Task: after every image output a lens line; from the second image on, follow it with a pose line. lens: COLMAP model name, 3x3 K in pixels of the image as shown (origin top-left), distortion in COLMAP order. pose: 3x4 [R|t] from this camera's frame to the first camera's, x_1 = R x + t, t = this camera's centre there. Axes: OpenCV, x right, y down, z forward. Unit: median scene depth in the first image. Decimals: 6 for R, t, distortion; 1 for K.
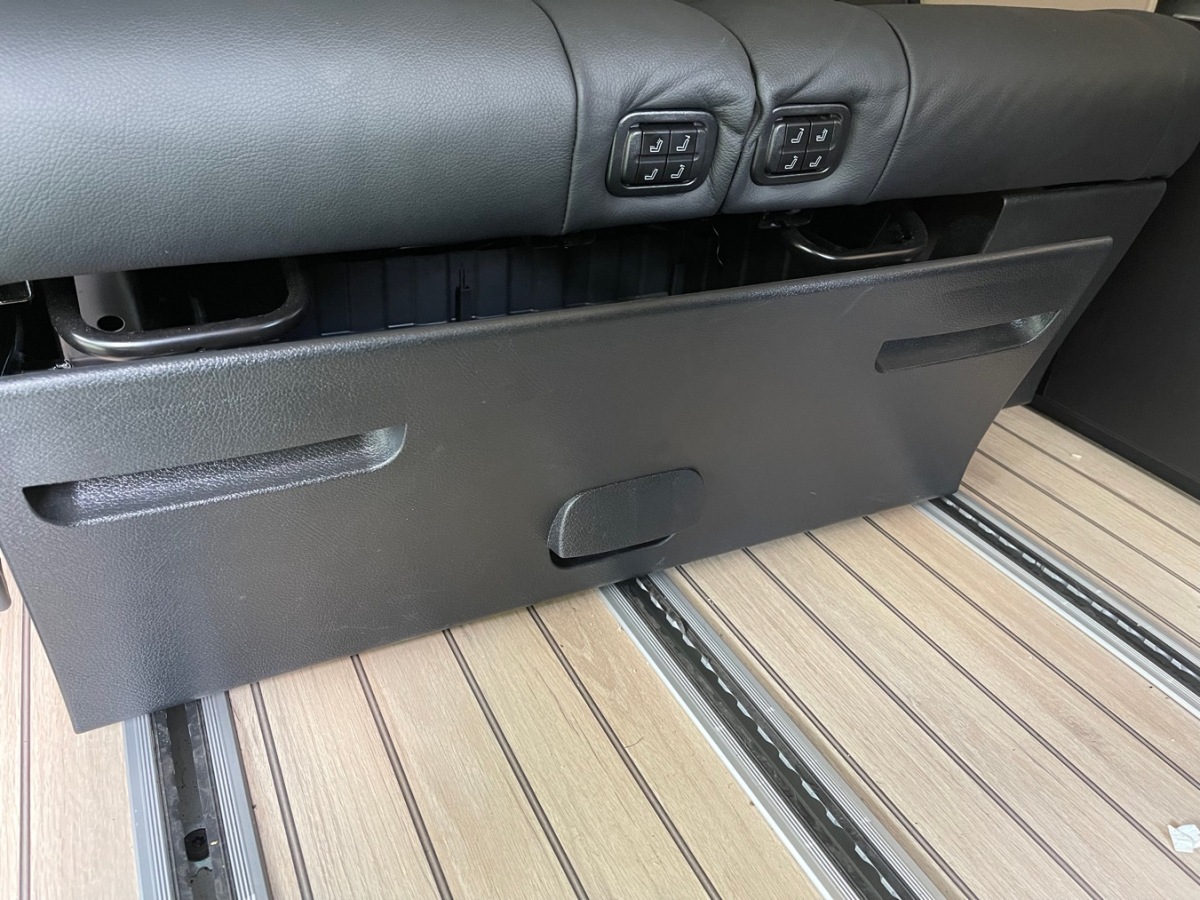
lens RADIAL K [[923.2, 0, 600.0], [0, 923.2, 450.0], [0, 0, 1]] dist [0.006696, -0.002377]
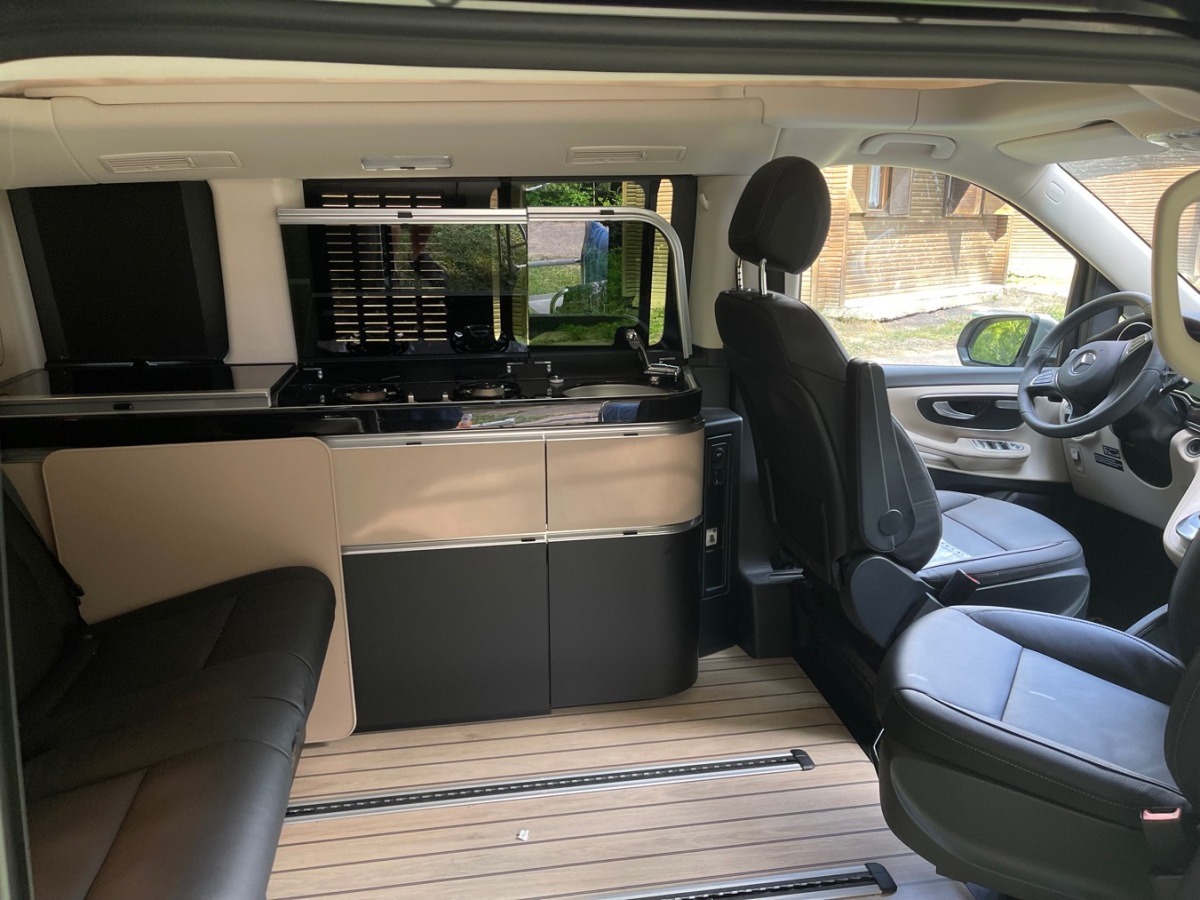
lens RADIAL K [[885.8, 0, 600.0], [0, 885.8, 450.0], [0, 0, 1]] dist [0.054670, -0.087516]
pose [[0.287048, -0.302843, 0.908785, -1.222927], [0.500557, 0.856301, 0.127247, -0.705849], [-0.816729, 0.418372, 0.397389, -0.686316]]
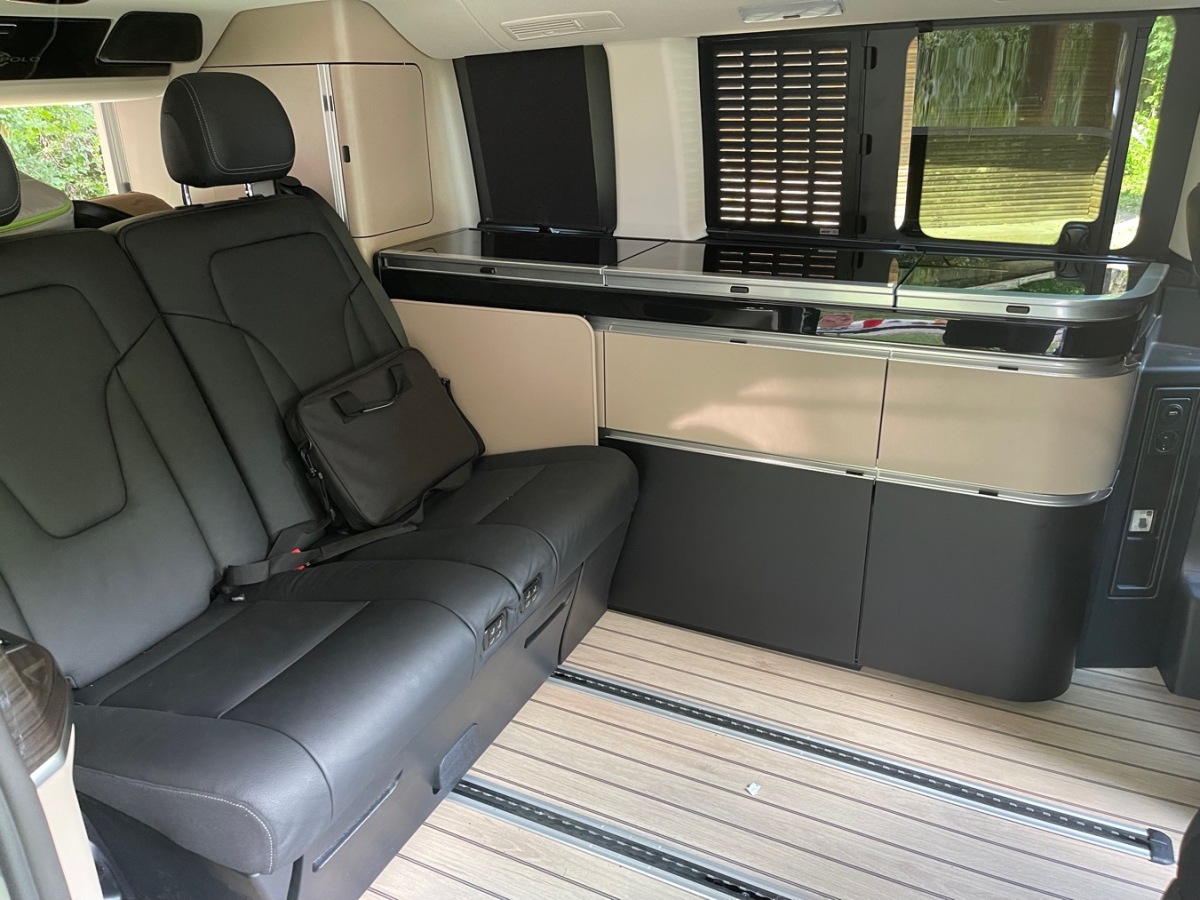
lens RADIAL K [[885.8, 0, 600.0], [0, 885.8, 450.0], [0, 0, 1]] dist [0.054670, -0.087516]
pose [[0.790712, -0.303174, 0.531846, -0.641475], [0.369351, 0.929085, -0.019509, -0.490399], [-0.488215, 0.211864, 0.846616, -0.958244]]
